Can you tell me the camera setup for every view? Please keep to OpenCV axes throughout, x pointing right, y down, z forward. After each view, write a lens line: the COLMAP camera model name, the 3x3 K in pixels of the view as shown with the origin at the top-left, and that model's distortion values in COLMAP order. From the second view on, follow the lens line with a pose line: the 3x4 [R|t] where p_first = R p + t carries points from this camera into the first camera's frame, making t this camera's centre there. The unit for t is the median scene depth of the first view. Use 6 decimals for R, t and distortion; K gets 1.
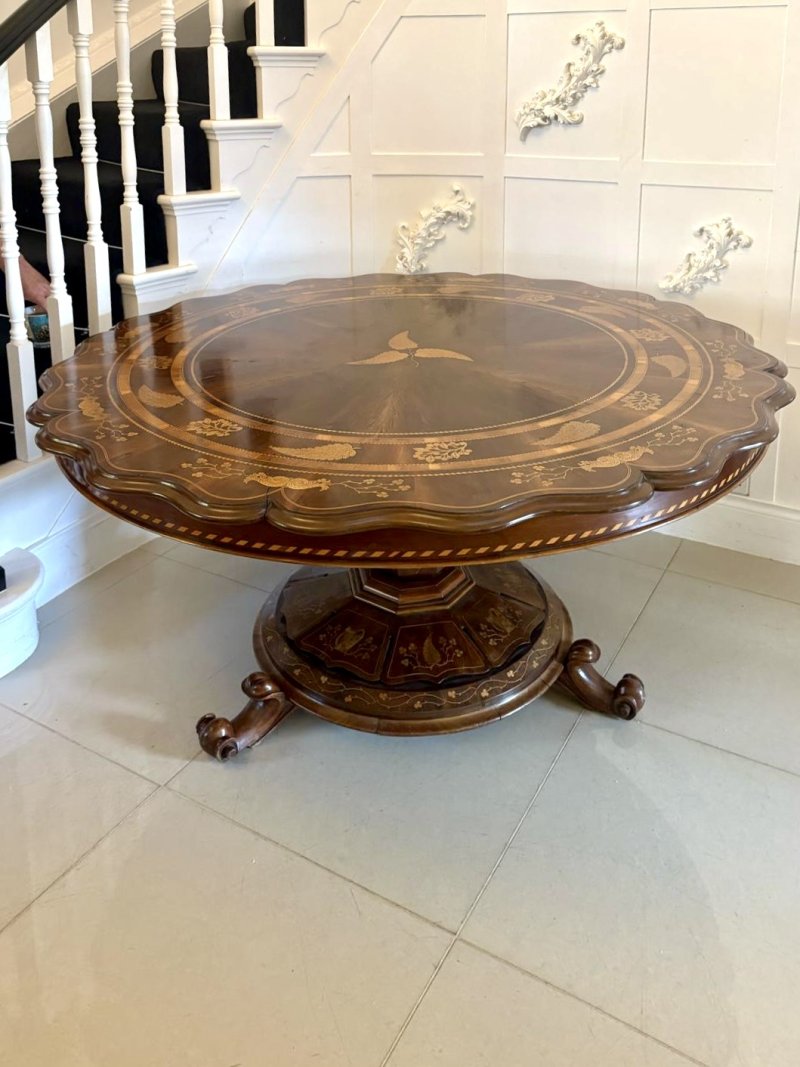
lens RADIAL K [[897.1, 0, 401.0], [0, 897.1, 299.3], [0, 0, 1]] dist [0.061827, -0.002419]
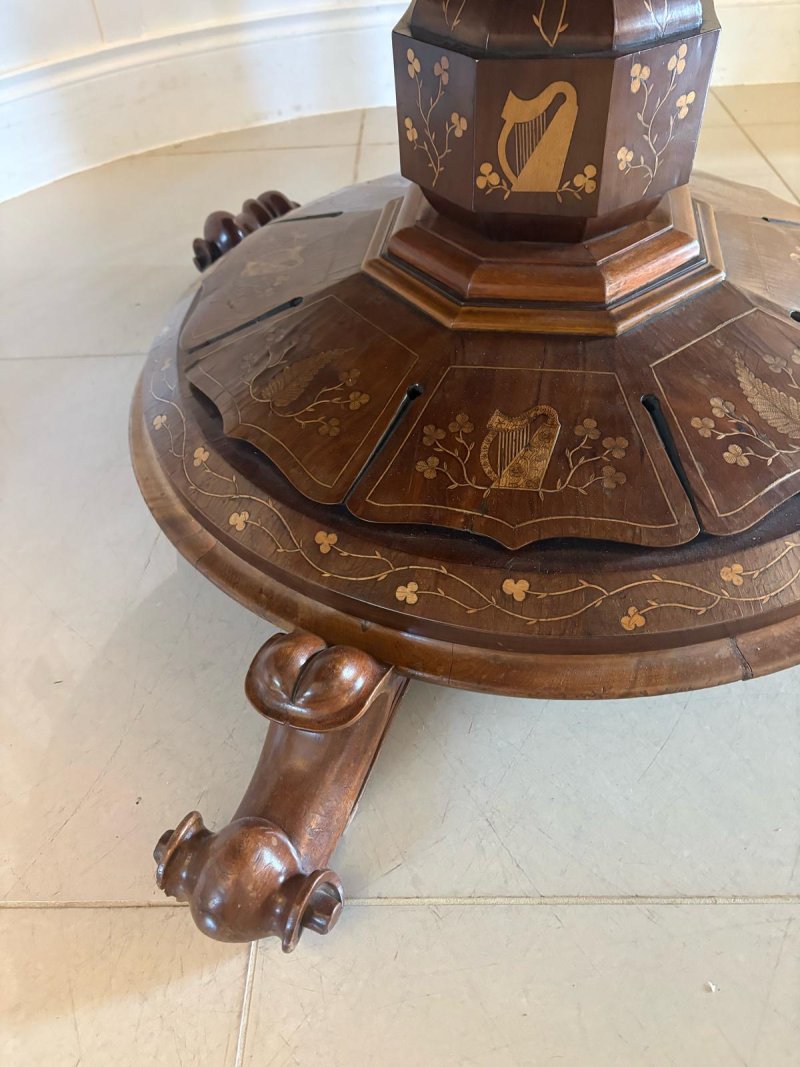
lens RADIAL K [[807.9, 0, 402.4], [0, 807.9, 533.3], [0, 0, 1]] dist [0.050288, -0.056126]
pose [[0.898161, -0.338270, 0.280856, -0.185833], [0.147015, 0.833087, 0.533247, 0.250417], [-0.414359, -0.437652, 0.797977, 0.796434]]
